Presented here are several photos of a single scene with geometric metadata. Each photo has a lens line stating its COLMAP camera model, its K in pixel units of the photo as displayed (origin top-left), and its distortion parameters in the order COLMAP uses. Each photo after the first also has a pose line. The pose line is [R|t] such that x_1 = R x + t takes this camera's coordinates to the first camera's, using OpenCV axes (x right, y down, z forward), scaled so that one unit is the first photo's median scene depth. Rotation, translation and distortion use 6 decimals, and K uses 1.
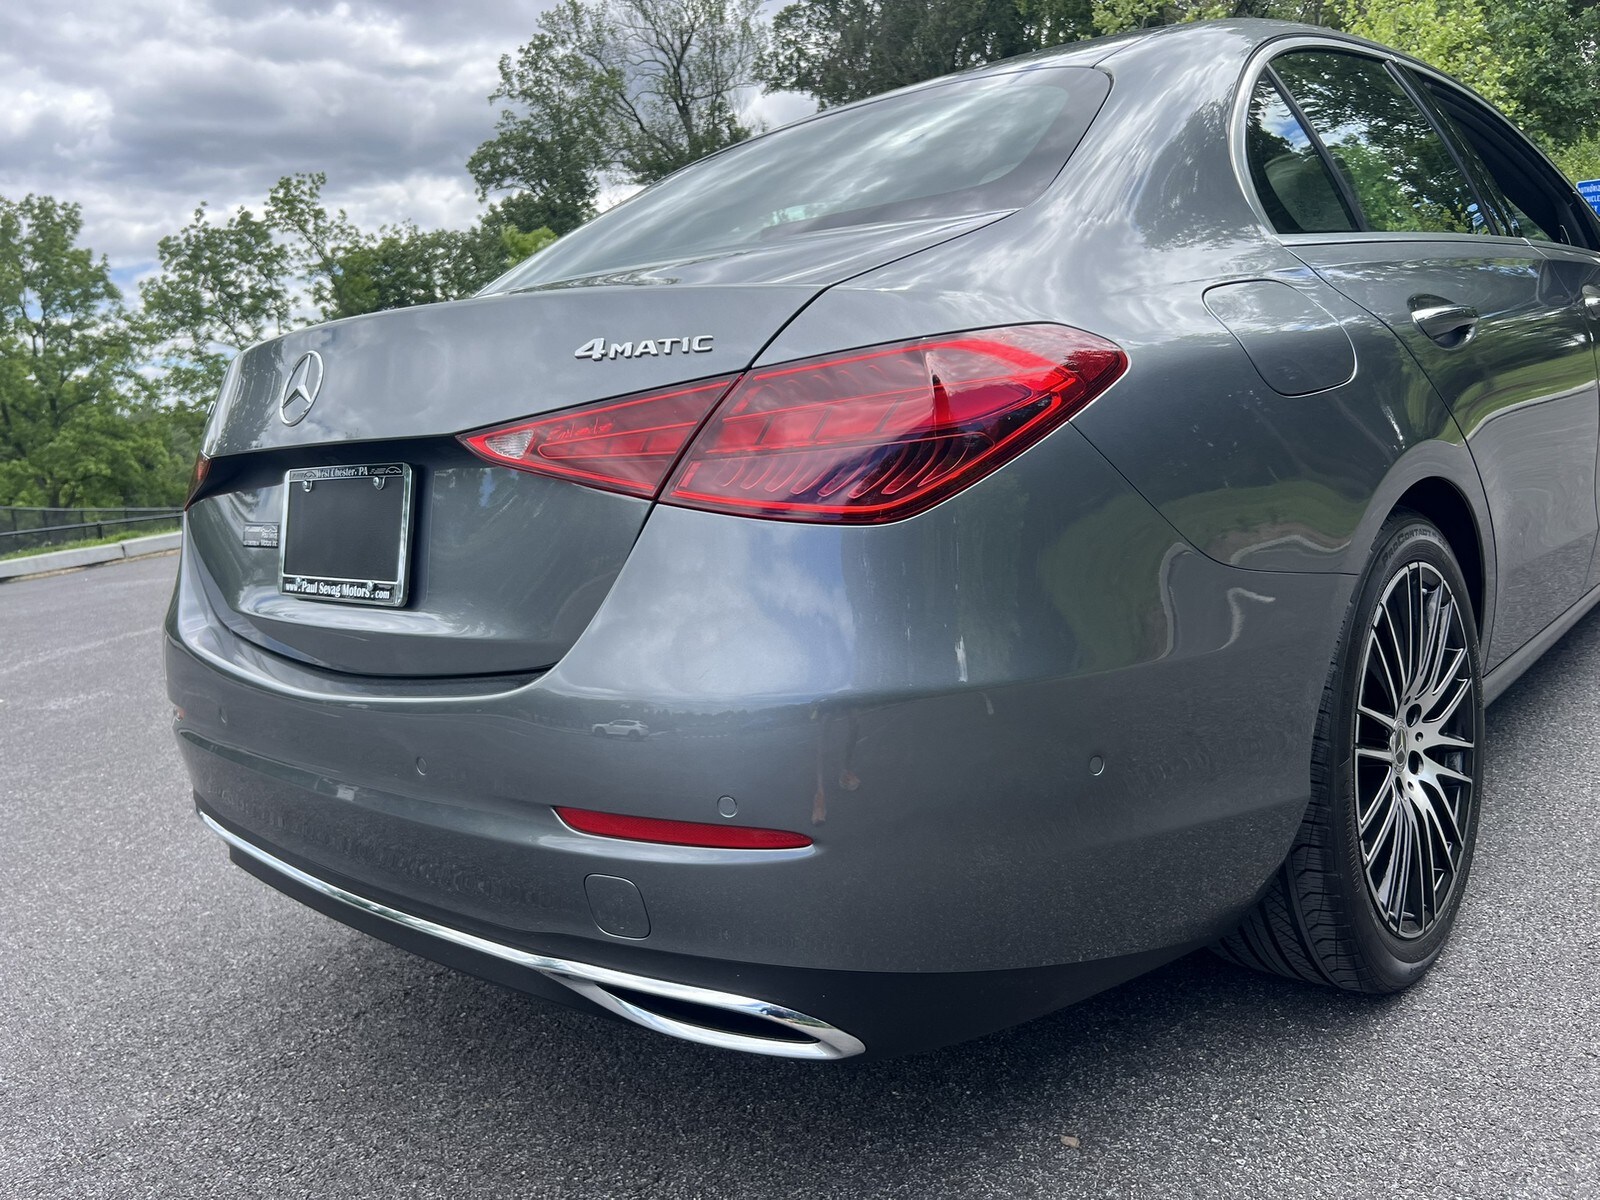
lens RADIAL K [[1213.4, 0, 797.2], [0, 1213.4, 590.4], [0, 0, 1]] dist [0.052592, -0.069282]
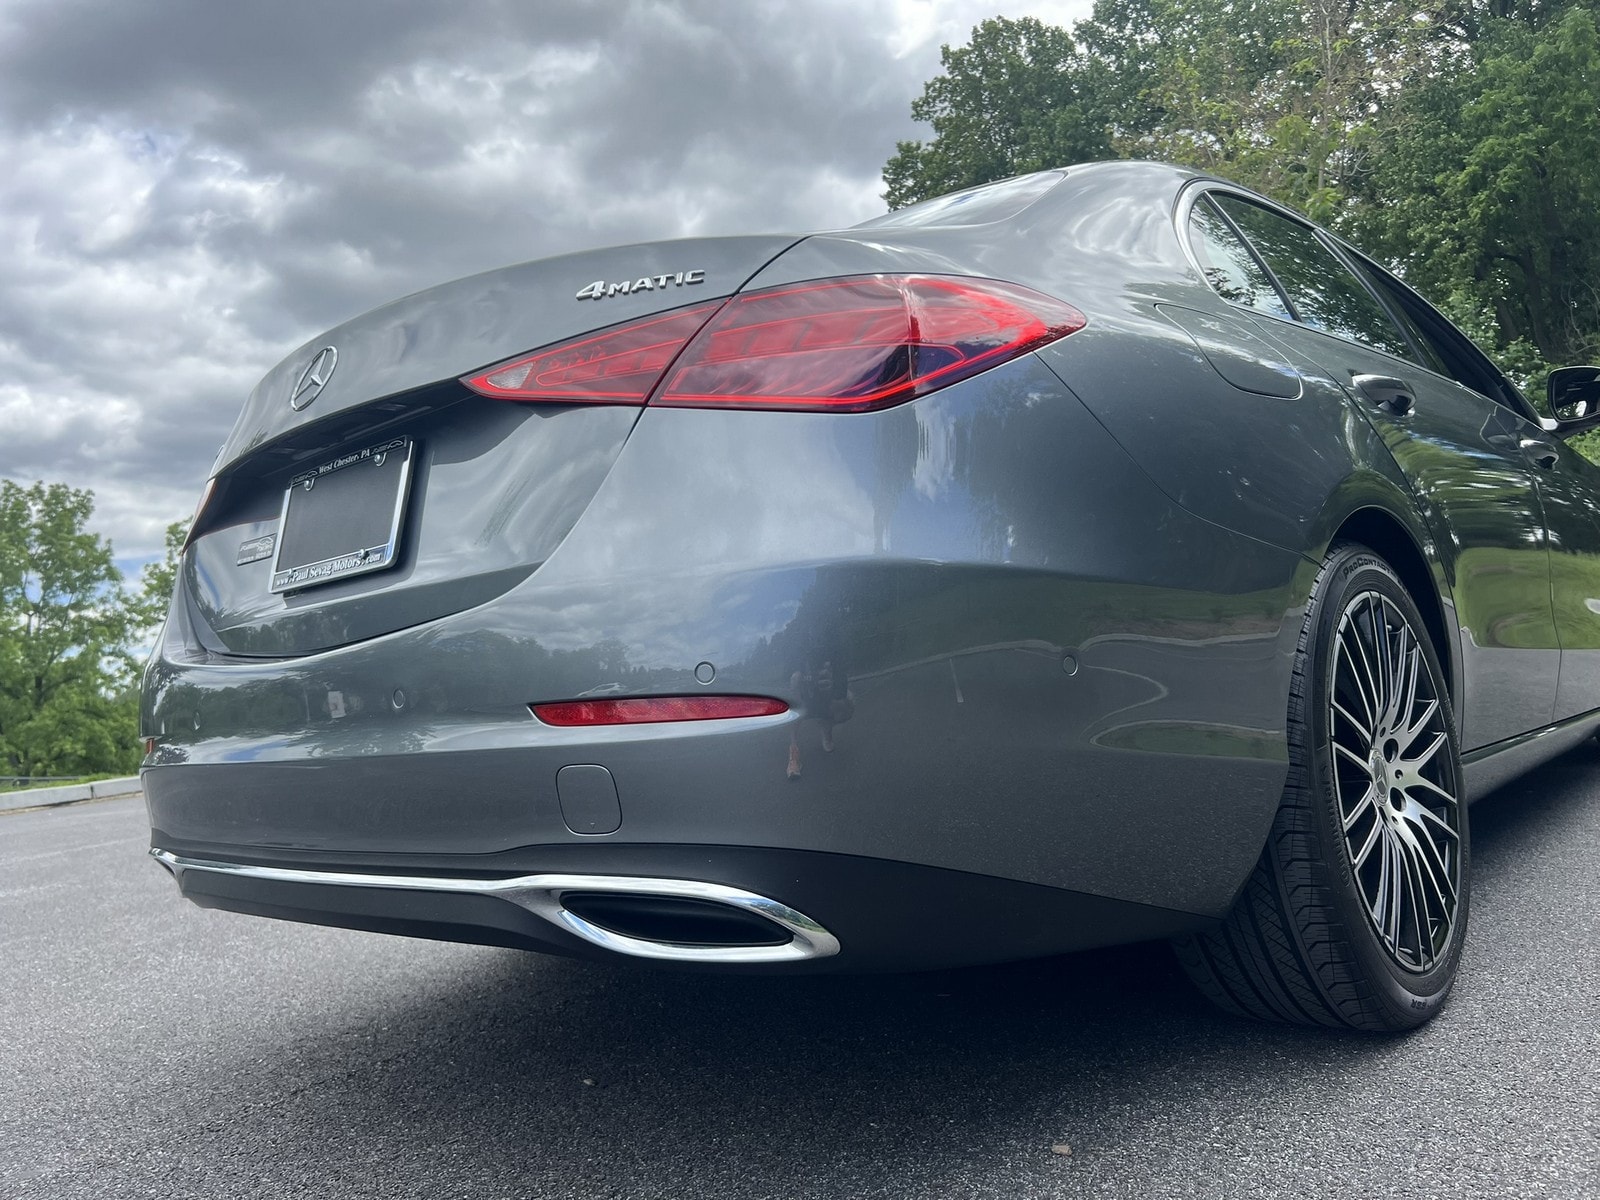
lens RADIAL K [[1213.4, 0, 797.2], [0, 1213.4, 590.4], [0, 0, 1]] dist [0.052592, -0.069282]
pose [[0.999777, 0.018028, 0.010953, 0.005051], [-0.014942, 0.971732, -0.235612, 0.244207], [-0.014891, 0.235396, 0.971786, 0.003665]]
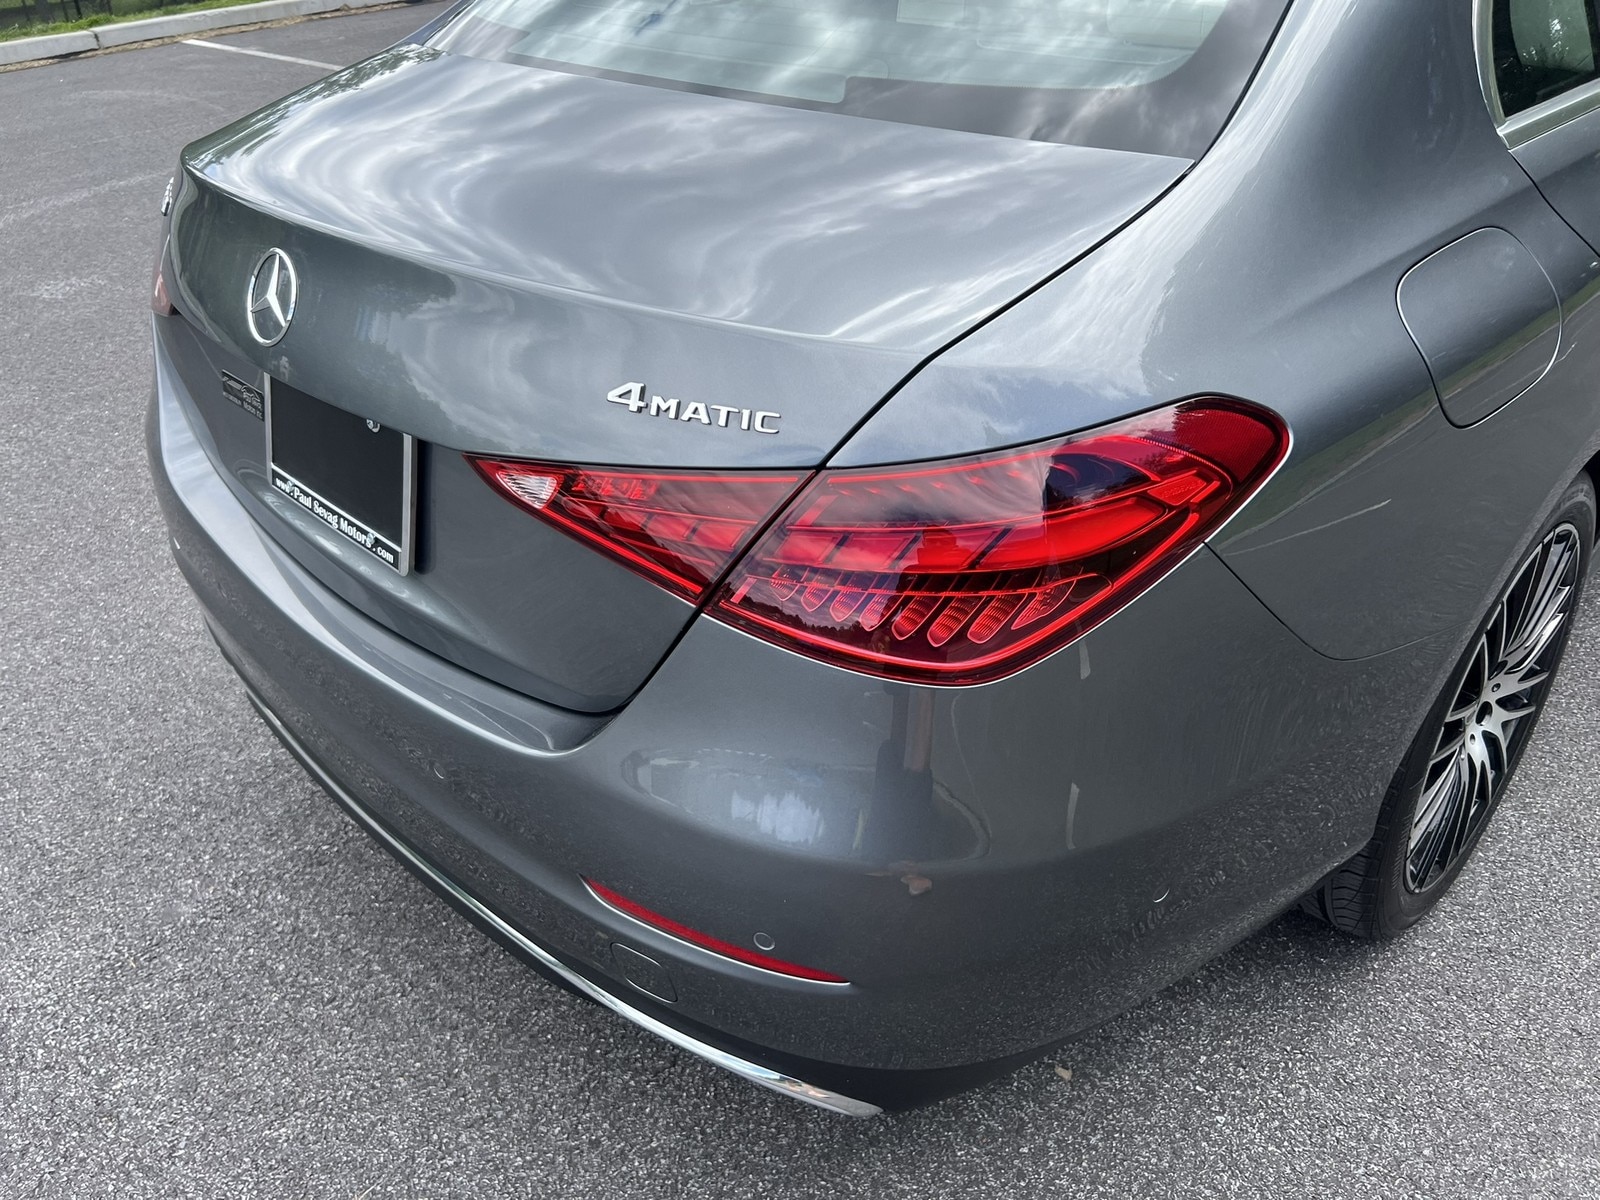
lens RADIAL K [[1220.4, 0, 799.7], [0, 1220.4, 596.4], [0, 0, 1]] dist [0.027002, -0.035936]
pose [[0.997030, 0.076933, 0.003468, -0.037716], [-0.072269, 0.919131, 0.387267, -0.304774], [0.026606, -0.386367, 0.921961, 0.163257]]
